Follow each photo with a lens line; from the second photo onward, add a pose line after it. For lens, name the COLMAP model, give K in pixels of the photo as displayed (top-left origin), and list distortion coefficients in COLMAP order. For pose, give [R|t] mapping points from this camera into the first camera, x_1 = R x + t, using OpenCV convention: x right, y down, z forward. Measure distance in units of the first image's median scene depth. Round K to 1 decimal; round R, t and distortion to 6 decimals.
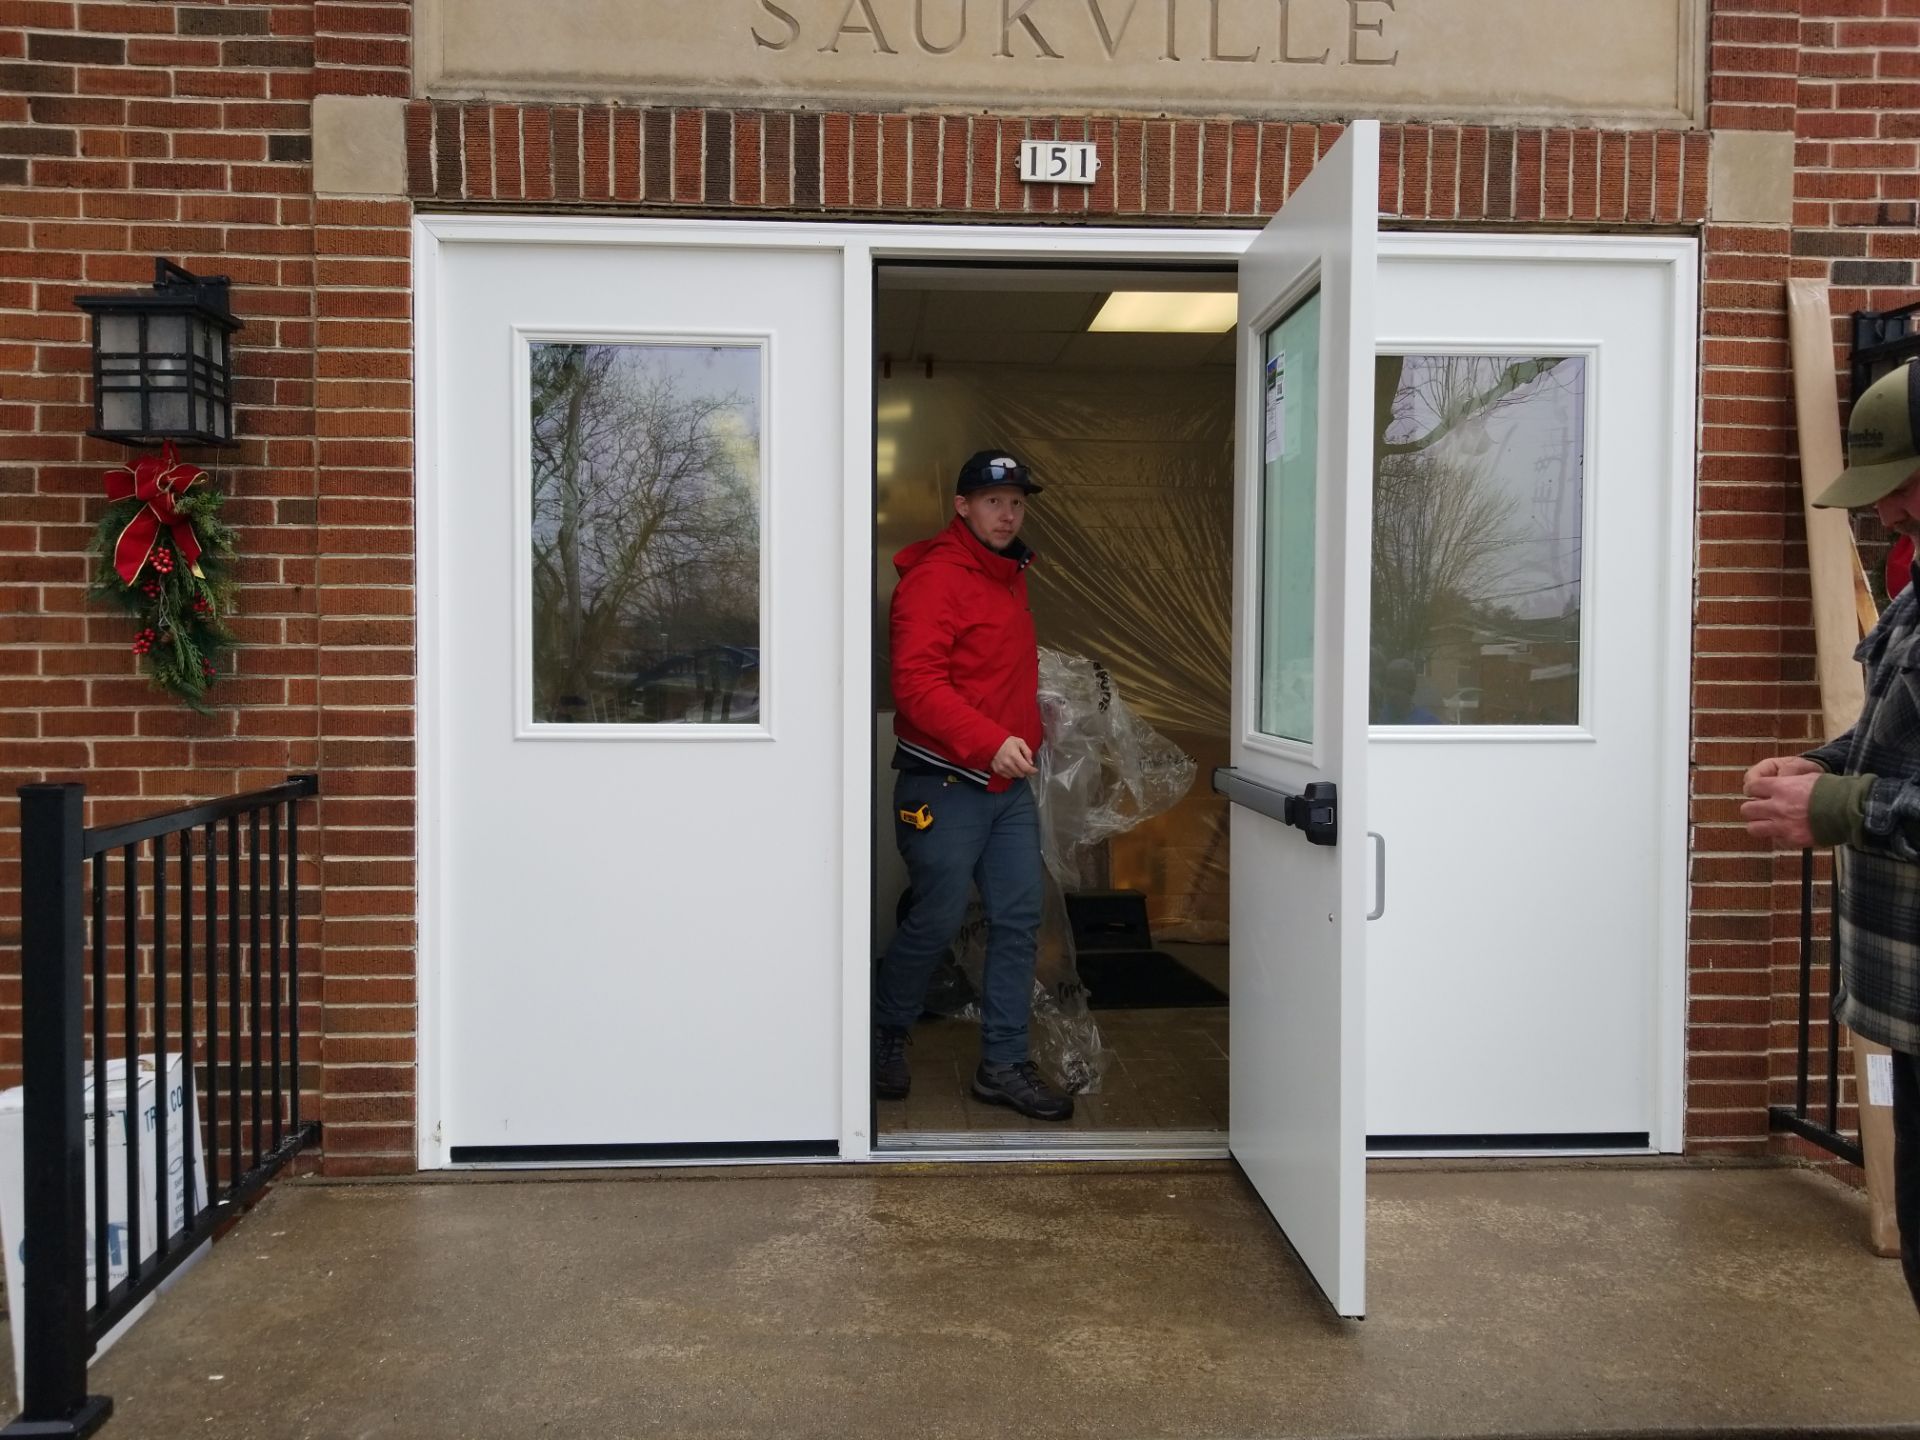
lens RADIAL K [[1489.3, 0, 938.0], [0, 1489.3, 711.6], [0, 0, 1]] dist [0.040334, -0.057601]
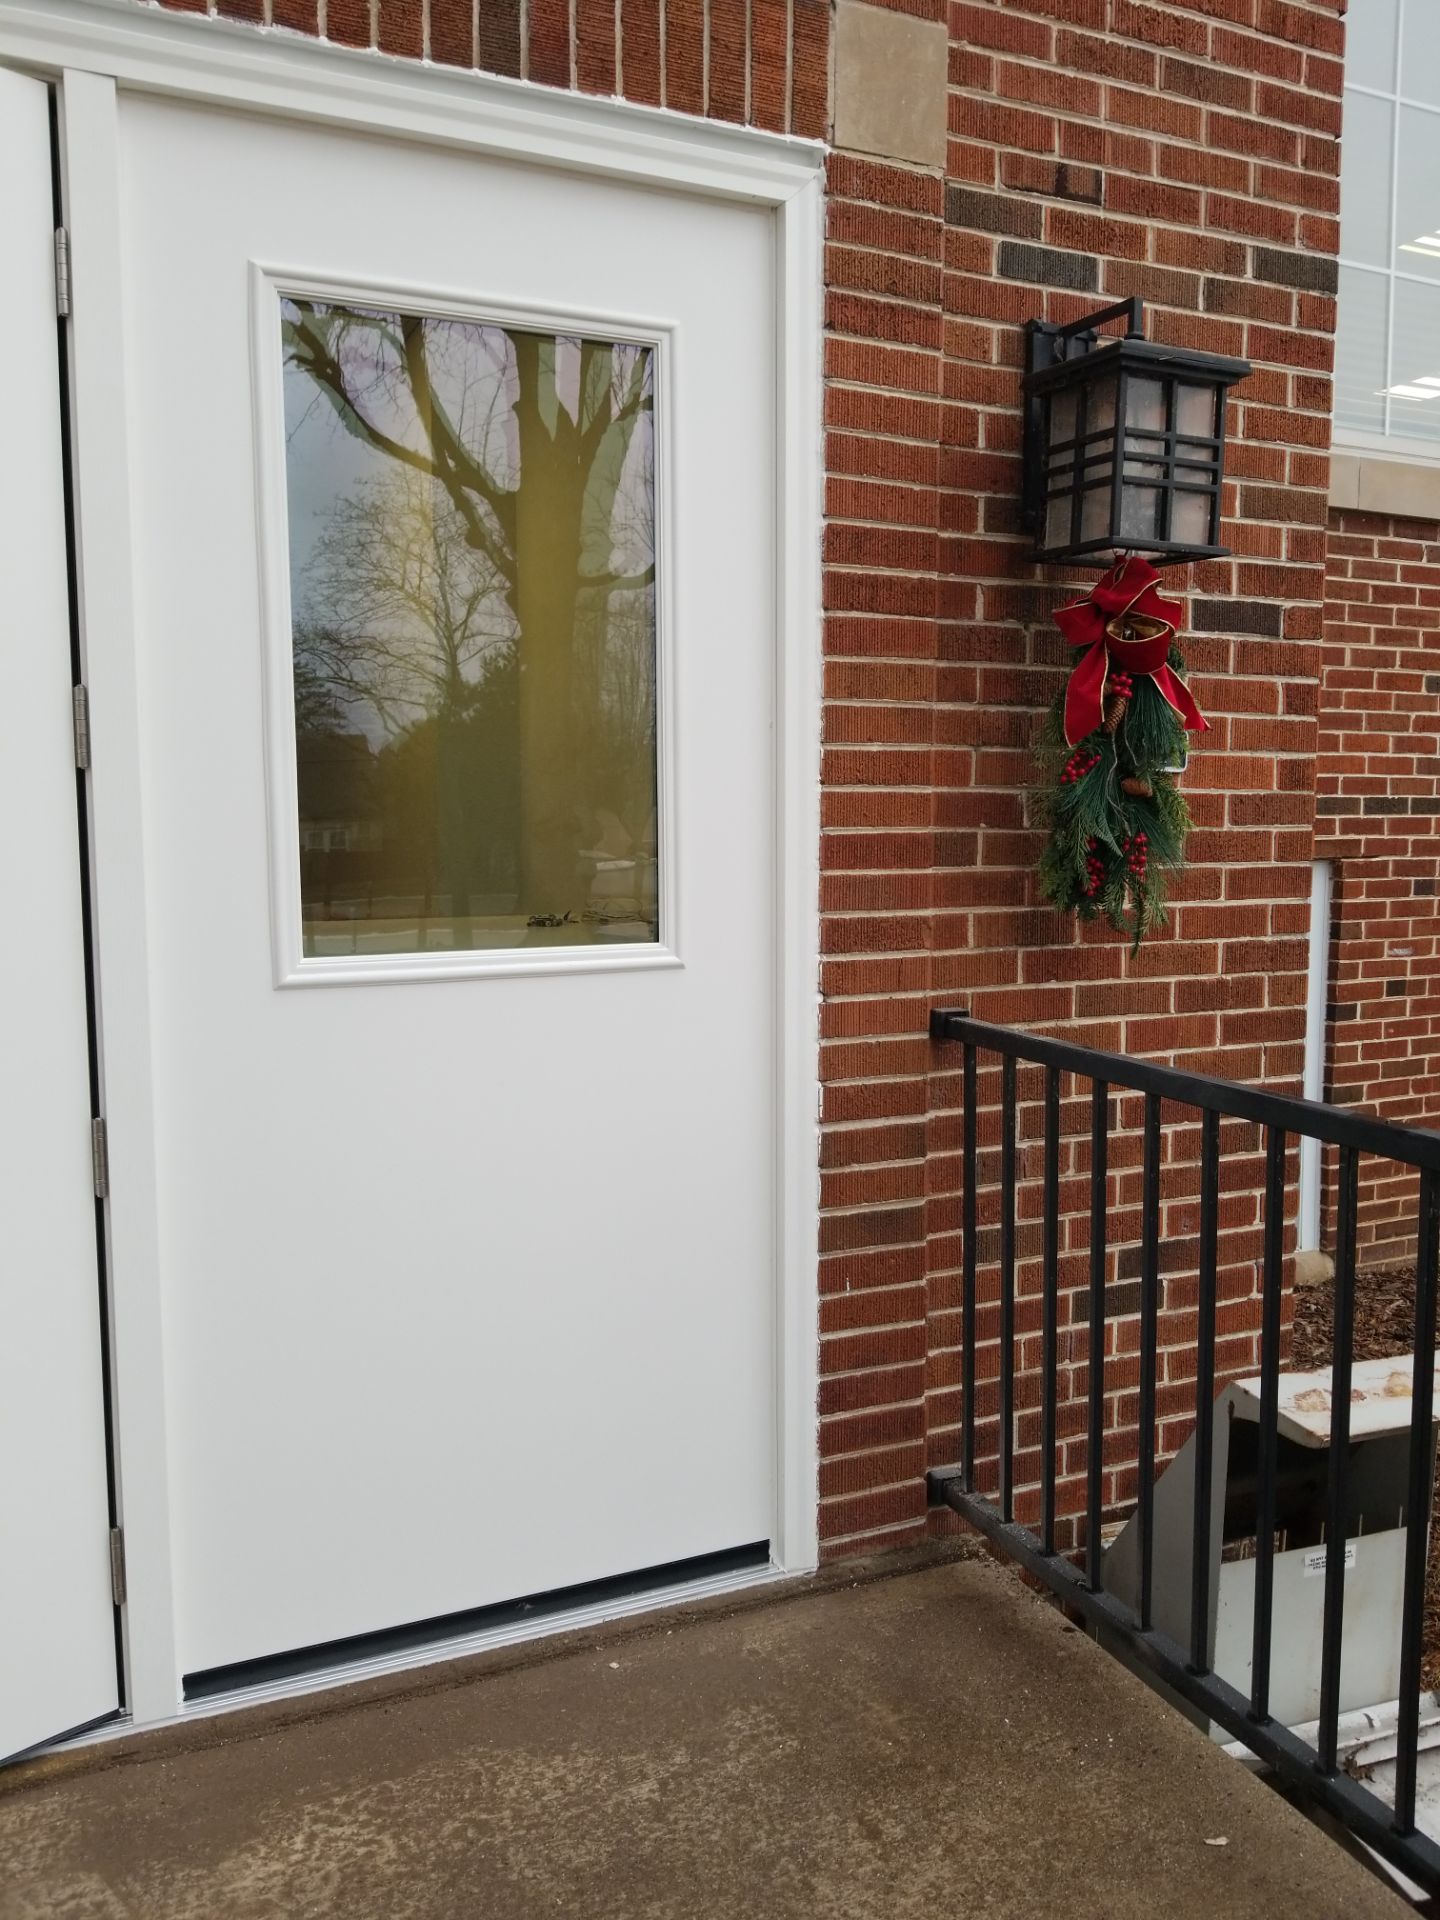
lens RADIAL K [[1477.6, 0, 761.2], [0, 1477.6, 942.6], [0, 0, 1]] dist [0.089519, -0.155619]
pose [[0.924787, -0.039039, 0.378478, 0.239689], [0.015771, 0.997801, 0.064384, -0.032062], [-0.380159, -0.053572, 0.923368, 0.418036]]
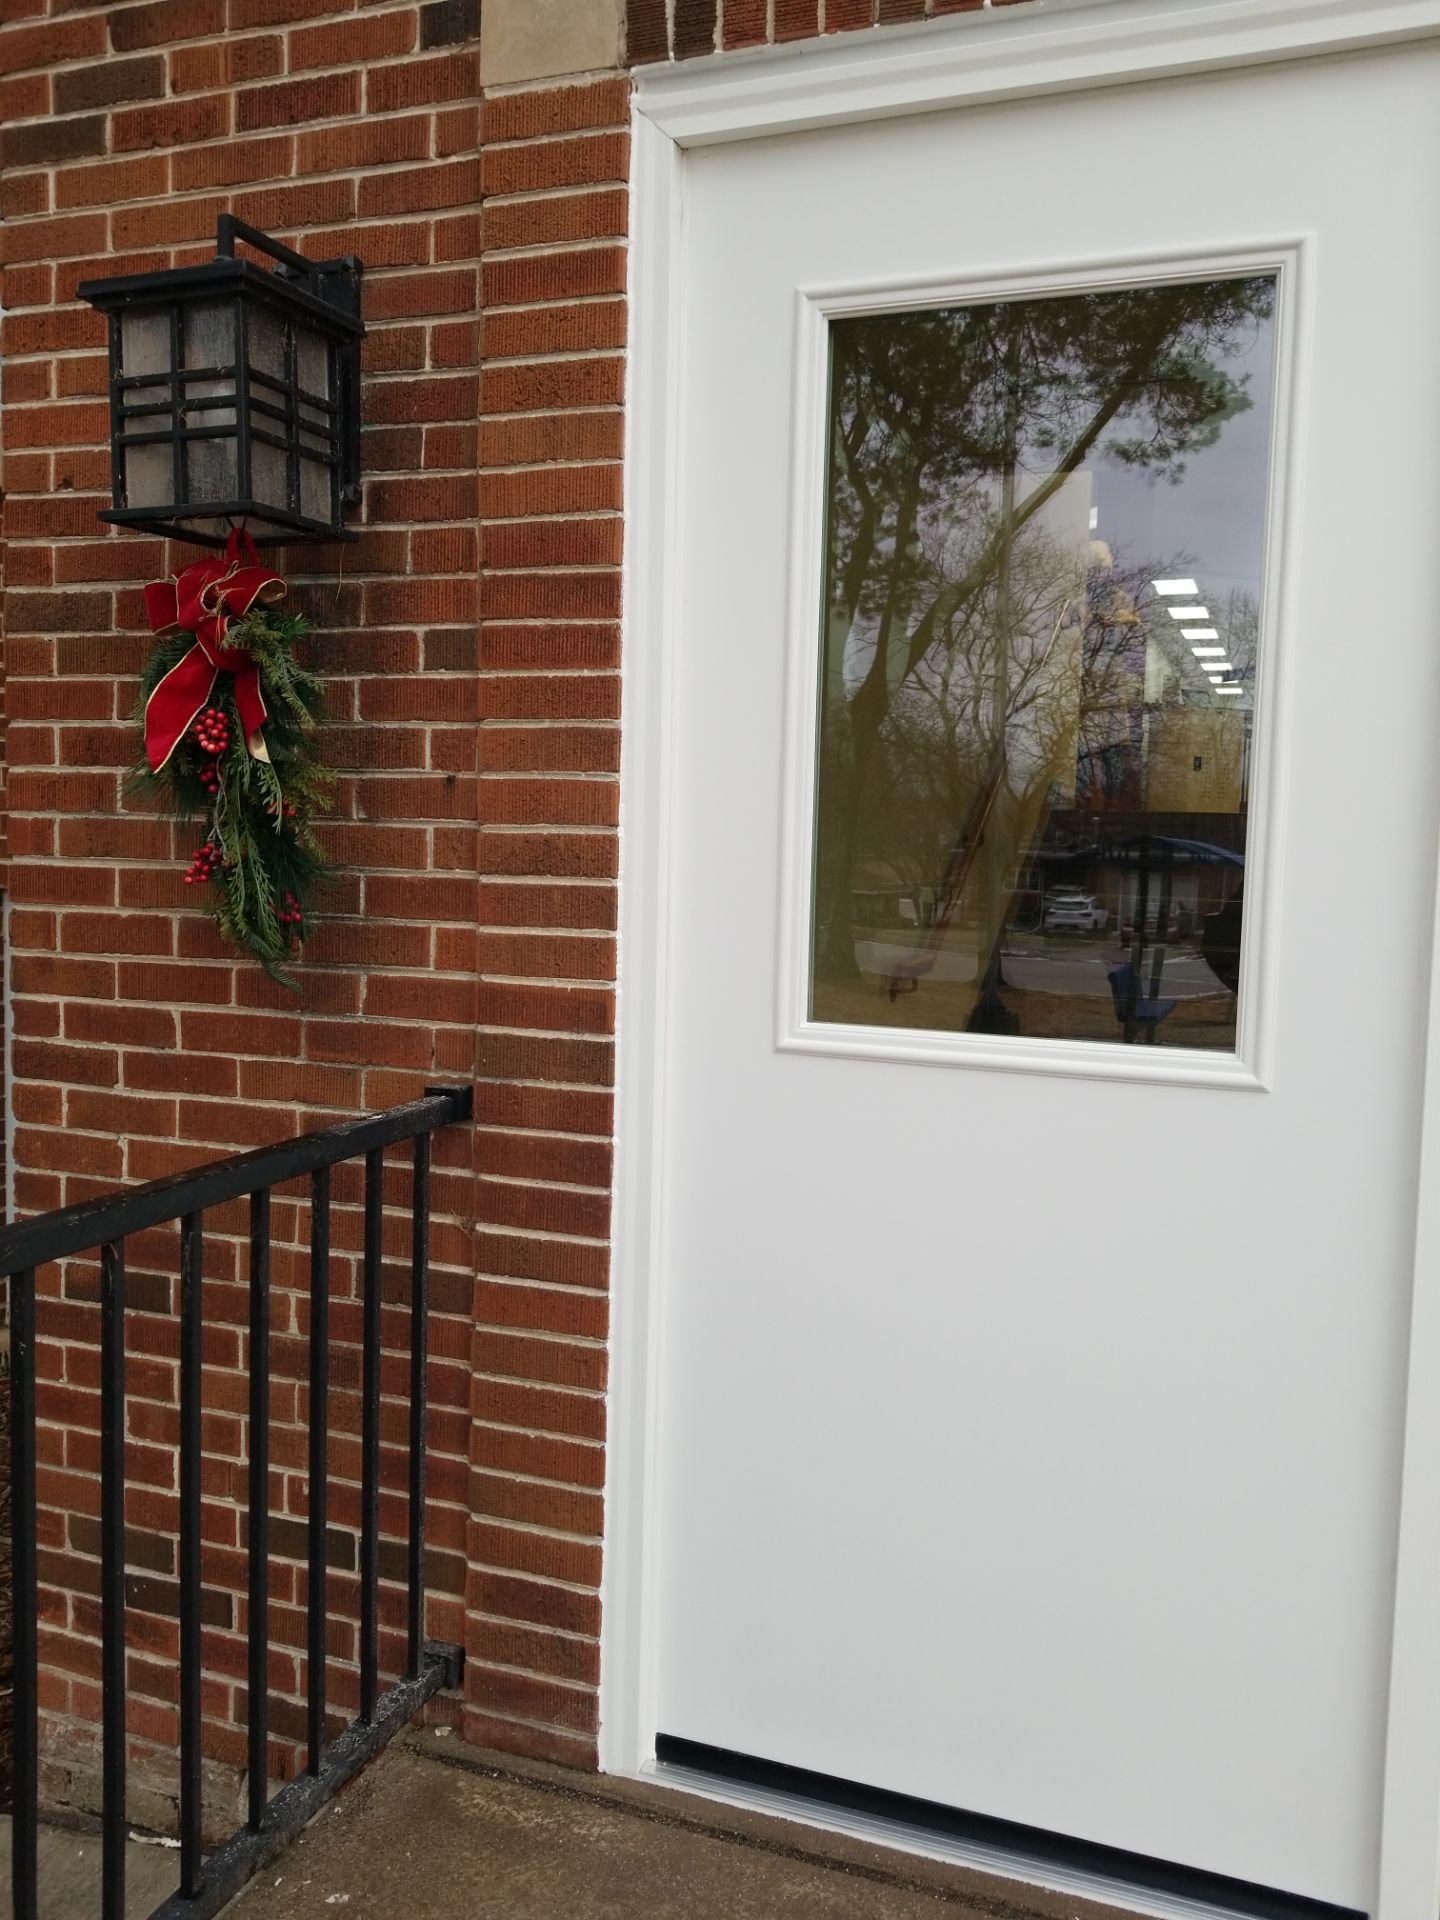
lens RADIAL K [[1477.6, 0, 761.2], [0, 1477.6, 942.6], [0, 0, 1]] dist [0.089519, -0.155619]
pose [[0.919578, 0.047421, -0.390035, -0.075933], [-0.033494, 0.998538, 0.042436, -0.045469], [0.391477, -0.025959, 0.919822, 0.494925]]
